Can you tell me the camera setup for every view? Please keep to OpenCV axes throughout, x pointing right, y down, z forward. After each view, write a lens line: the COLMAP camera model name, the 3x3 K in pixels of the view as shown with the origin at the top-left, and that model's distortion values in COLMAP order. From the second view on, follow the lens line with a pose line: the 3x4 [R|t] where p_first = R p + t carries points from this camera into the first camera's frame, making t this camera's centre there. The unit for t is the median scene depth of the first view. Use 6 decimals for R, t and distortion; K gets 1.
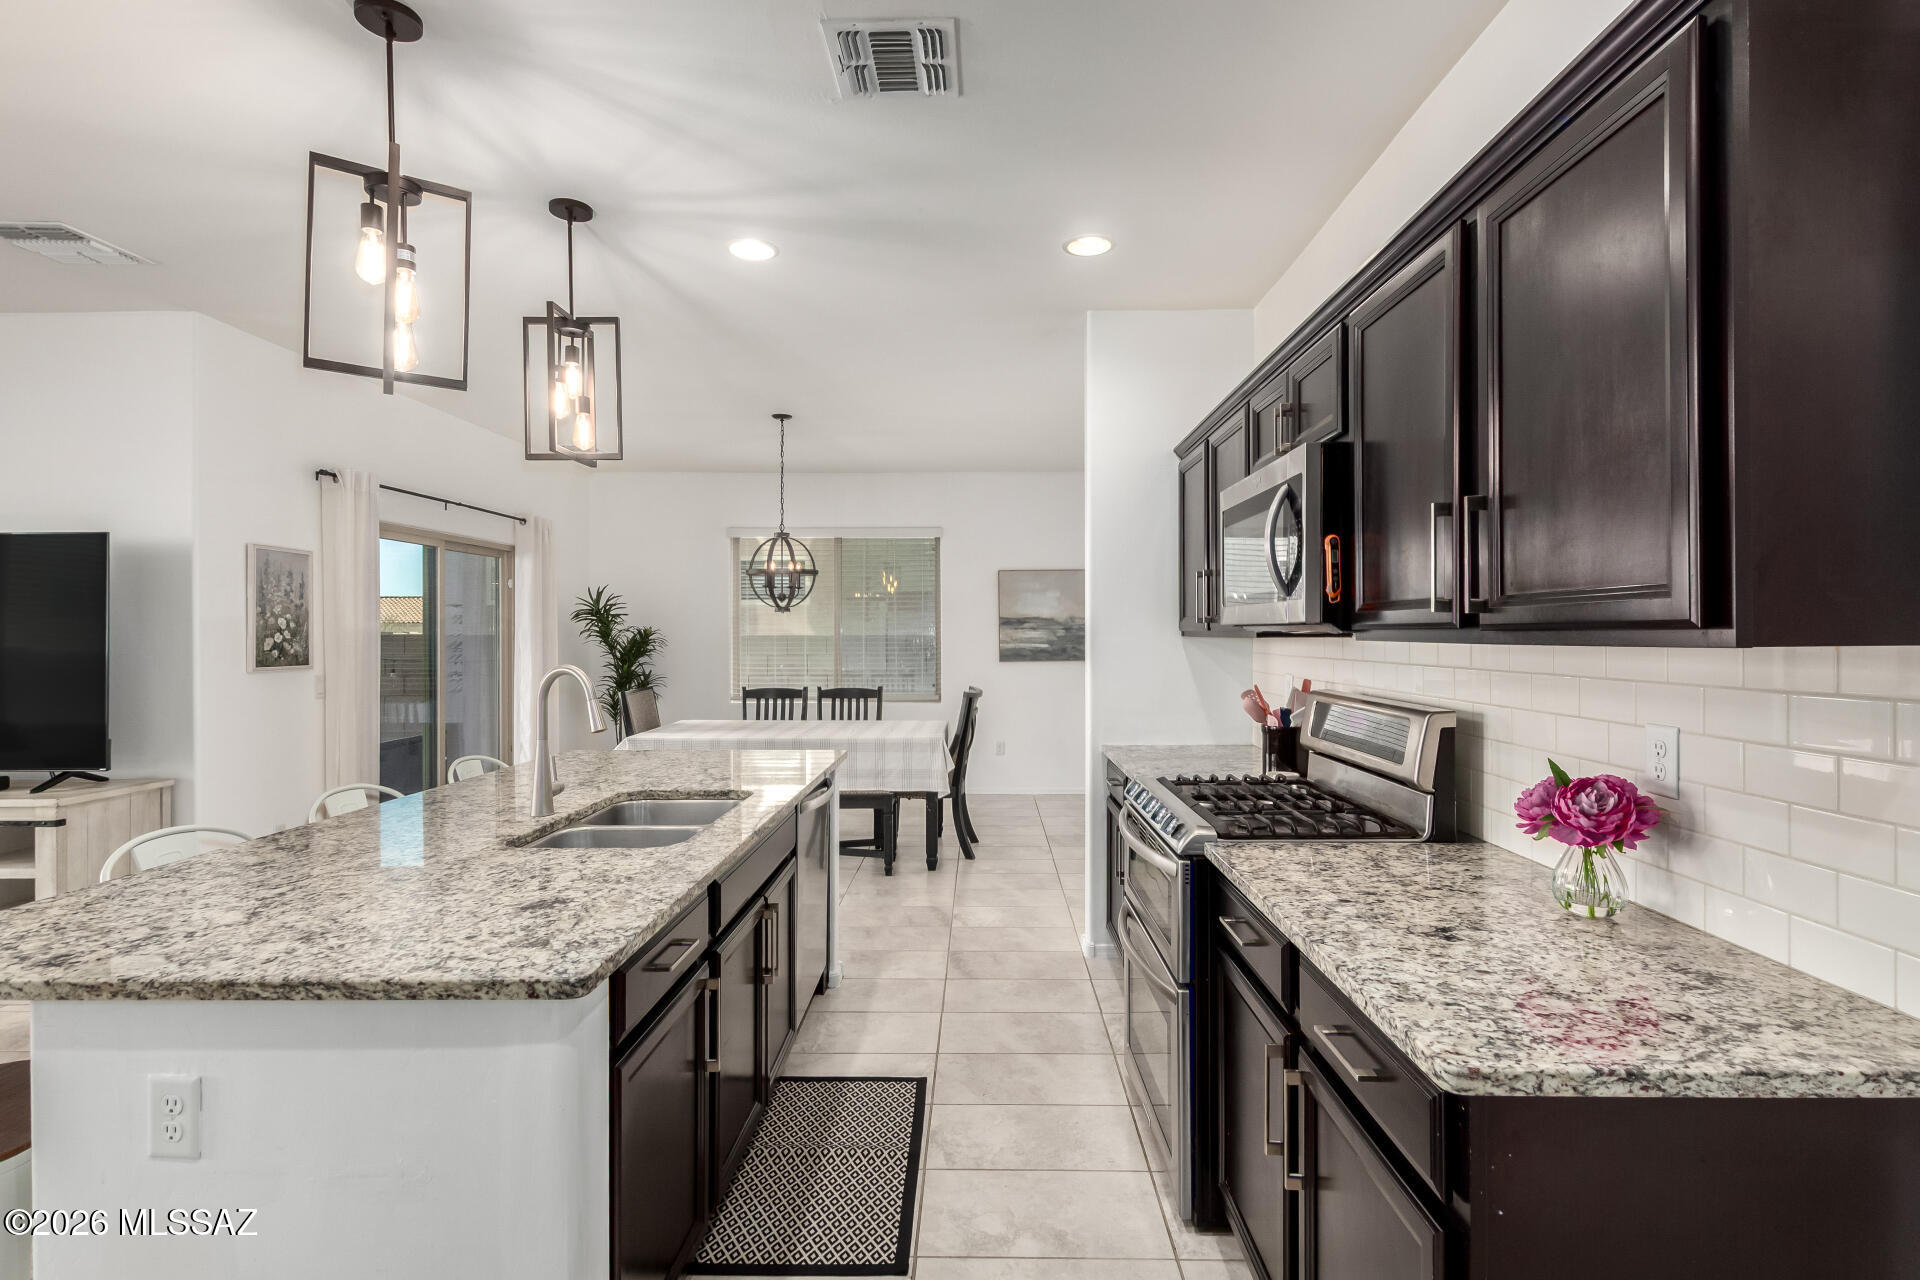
lens RADIAL K [[929.7, 0, 976.7], [0, 929.7, 638.1], [0, 0, 1]] dist [0.010773, -0.000826]
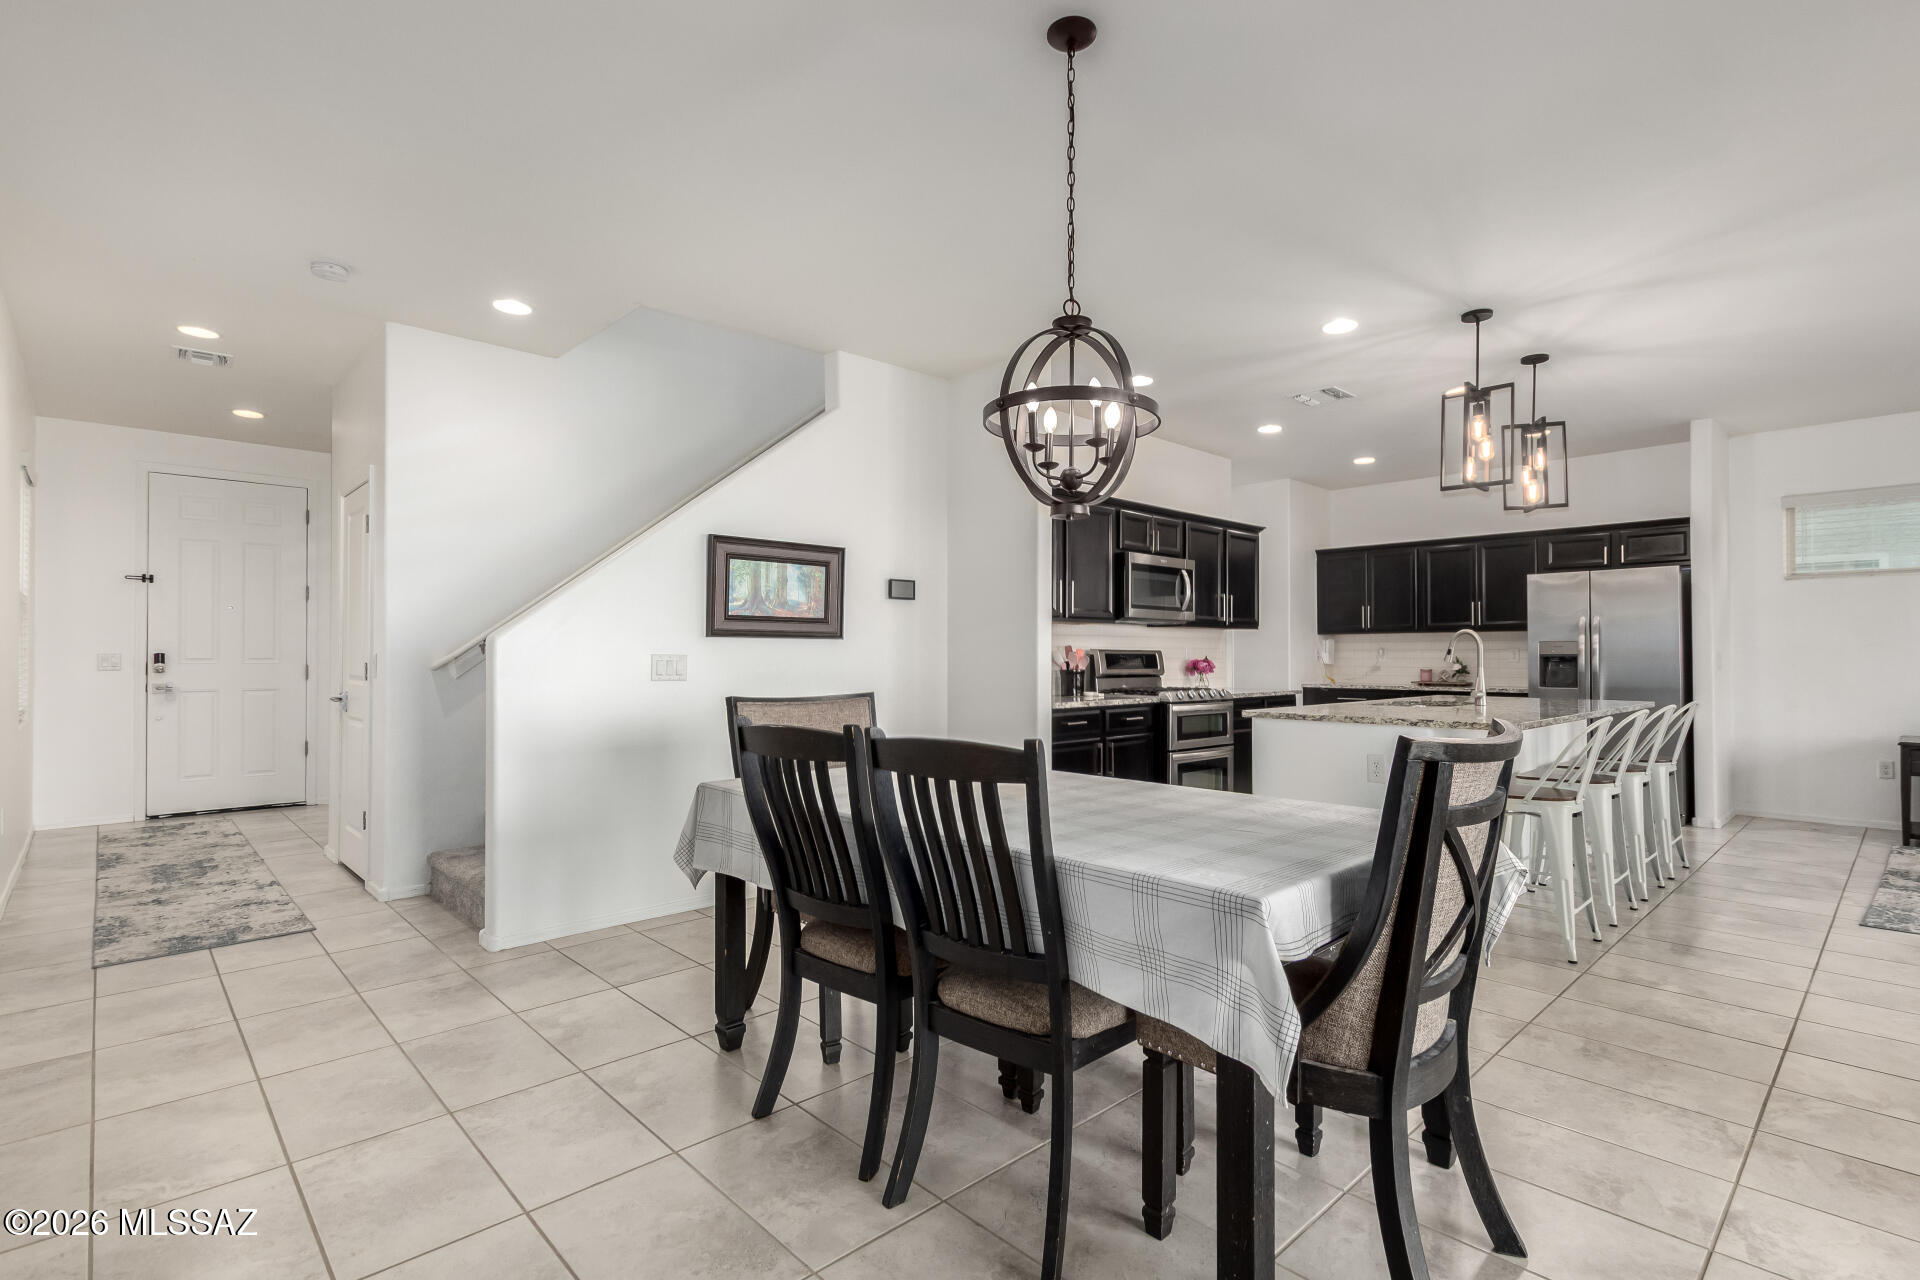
lens RADIAL K [[922.3, 0, 967.7], [0, 922.3, 651.4], [0, 0, 1]] dist [0.009290, -0.000475]
pose [[-0.699222, 0.000502, 0.714905, -0.904905], [0.003248, 0.999992, 0.002475, 0.052908], [-0.714897, 0.004053, -0.699218, 2.560165]]
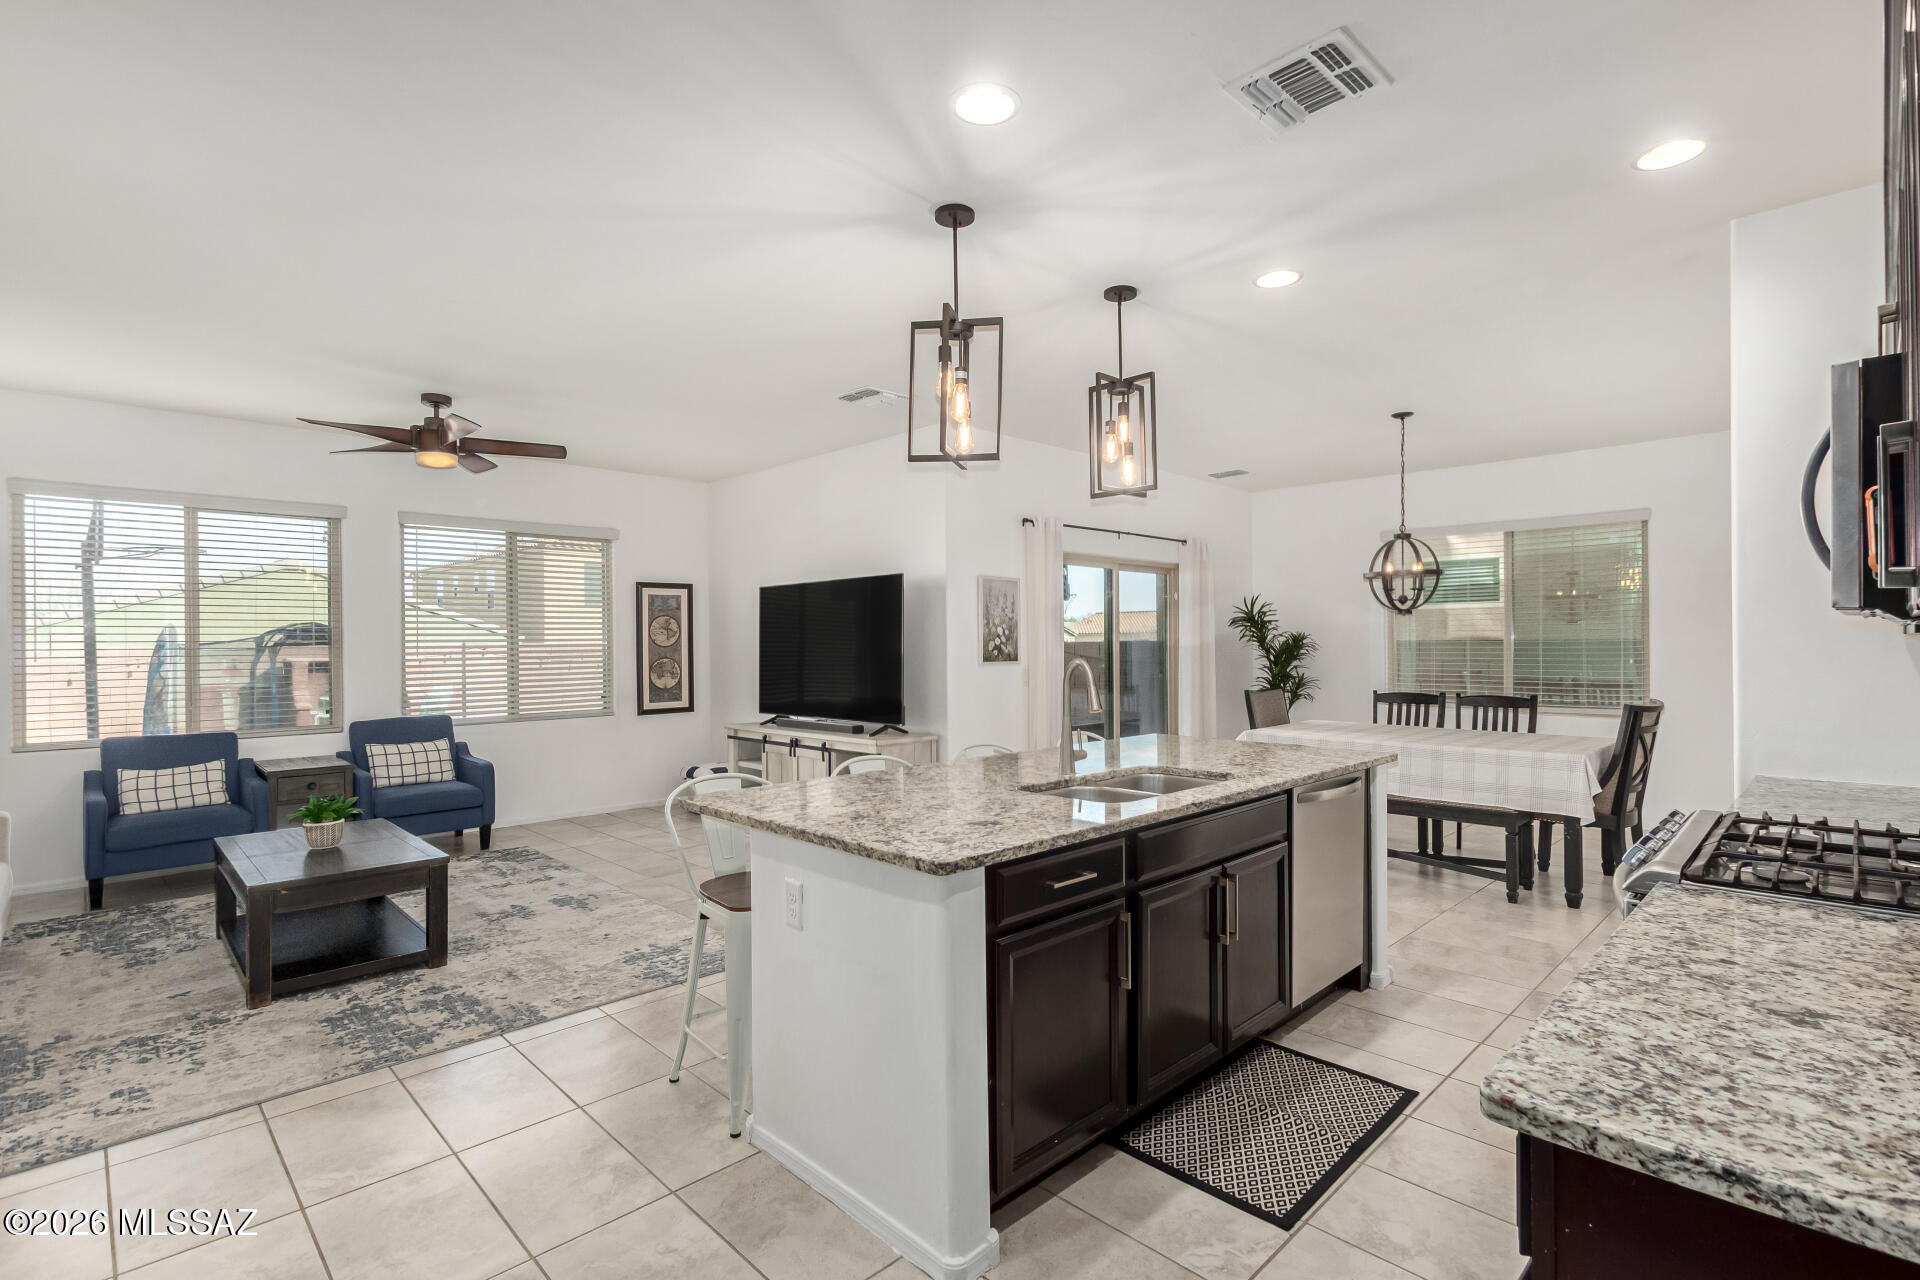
lens RADIAL K [[906.2, 0, 973.3], [0, 906.2, 645.1], [0, 0, 1]] dist [0.007323, -0.001693]
pose [[0.712812, -0.000619, -0.701355, 0.268263], [0.000180, 1.000000, -0.000700, 0.009024], [0.701355, 0.000373, 0.712812, 0.005442]]
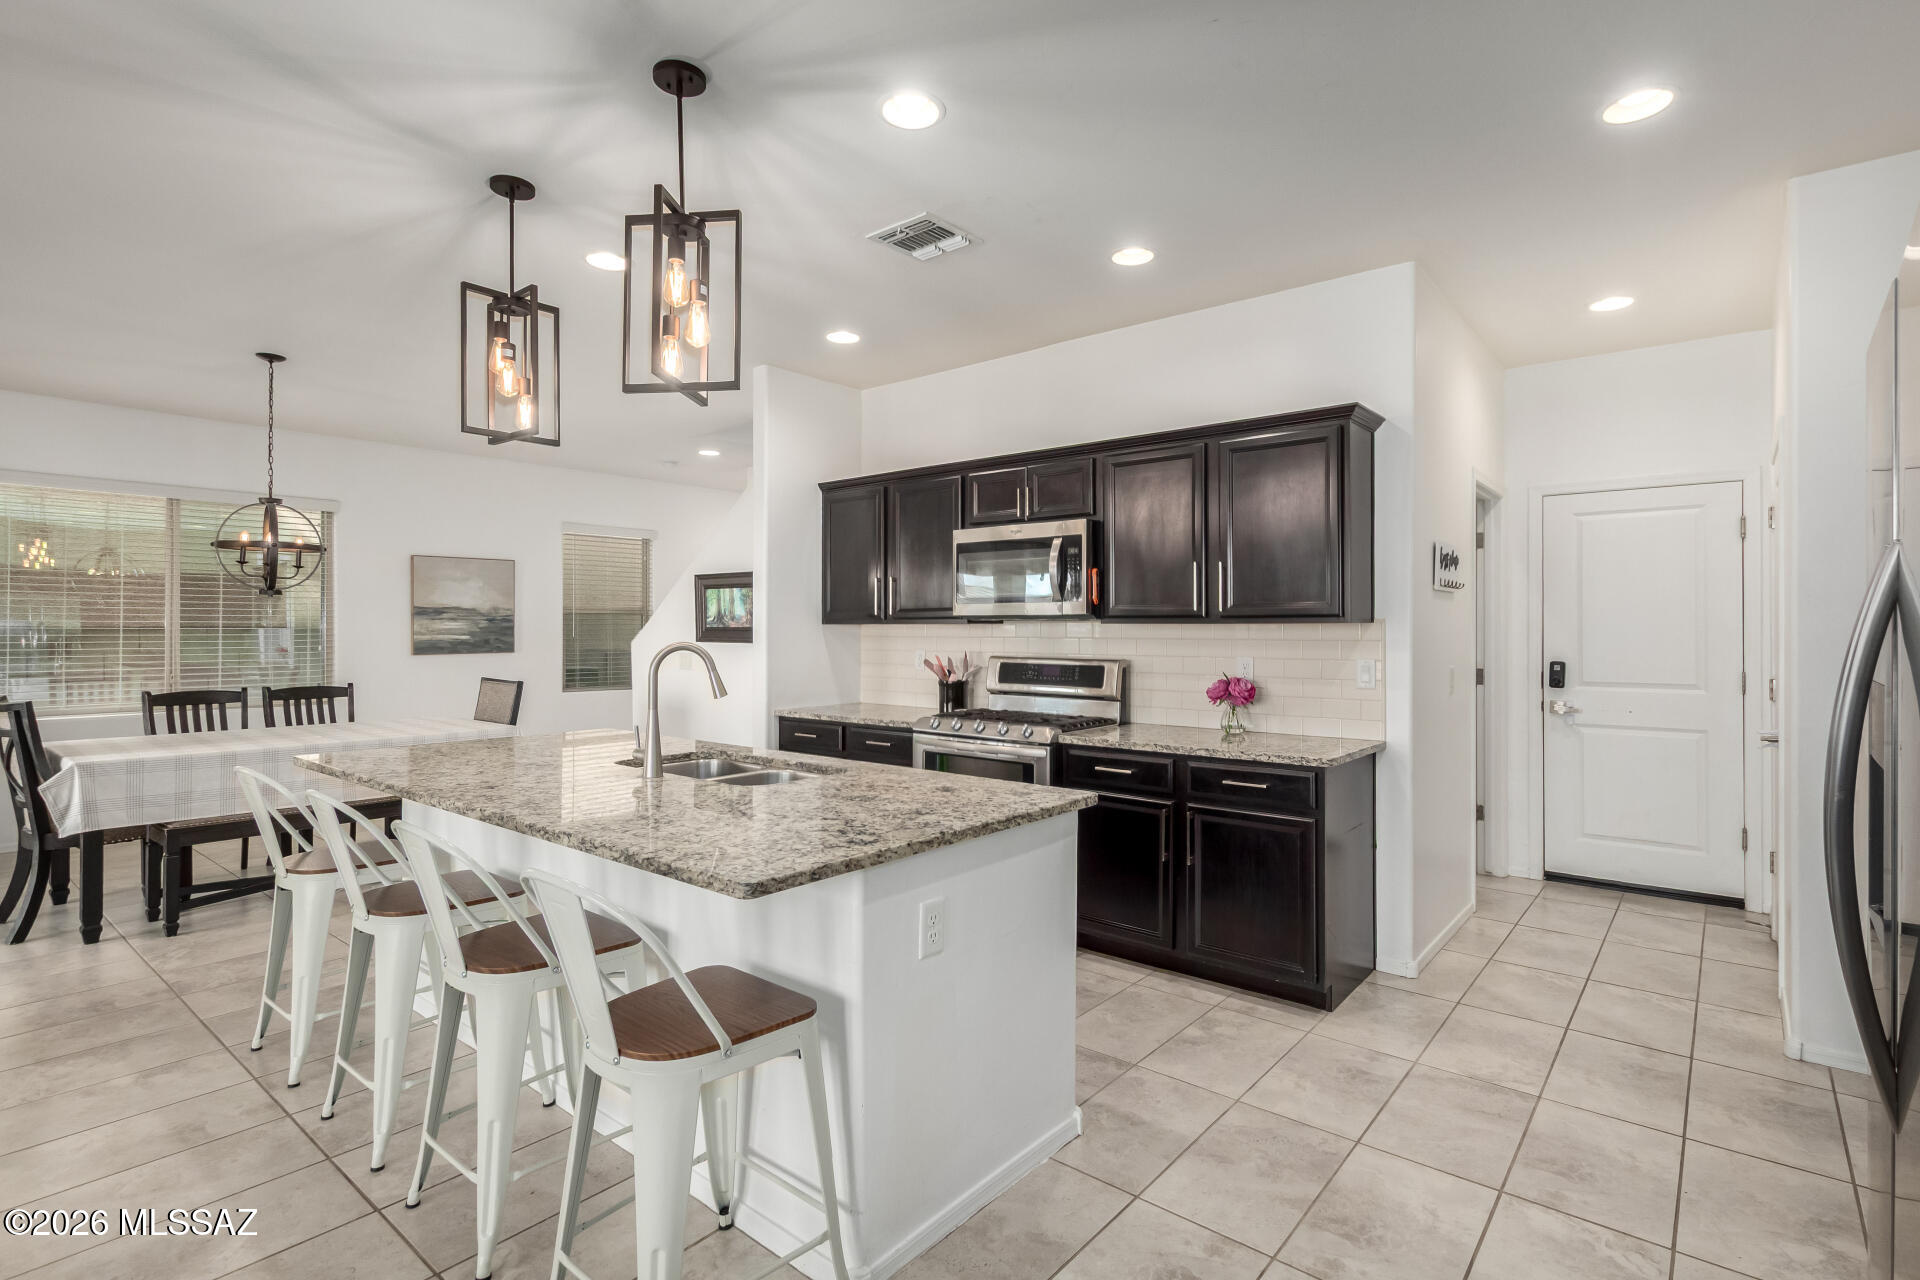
lens RADIAL K [[926.3, 0, 977.4], [0, 926.3, 630.3], [0, 0, 1]] dist [0.003040, -0.001118]
pose [[0.622838, 0.001181, 0.782350, -0.895645], [0.002726, 0.999990, -0.003680, 0.015671], [-0.782346, 0.004424, 0.622828, 0.002641]]
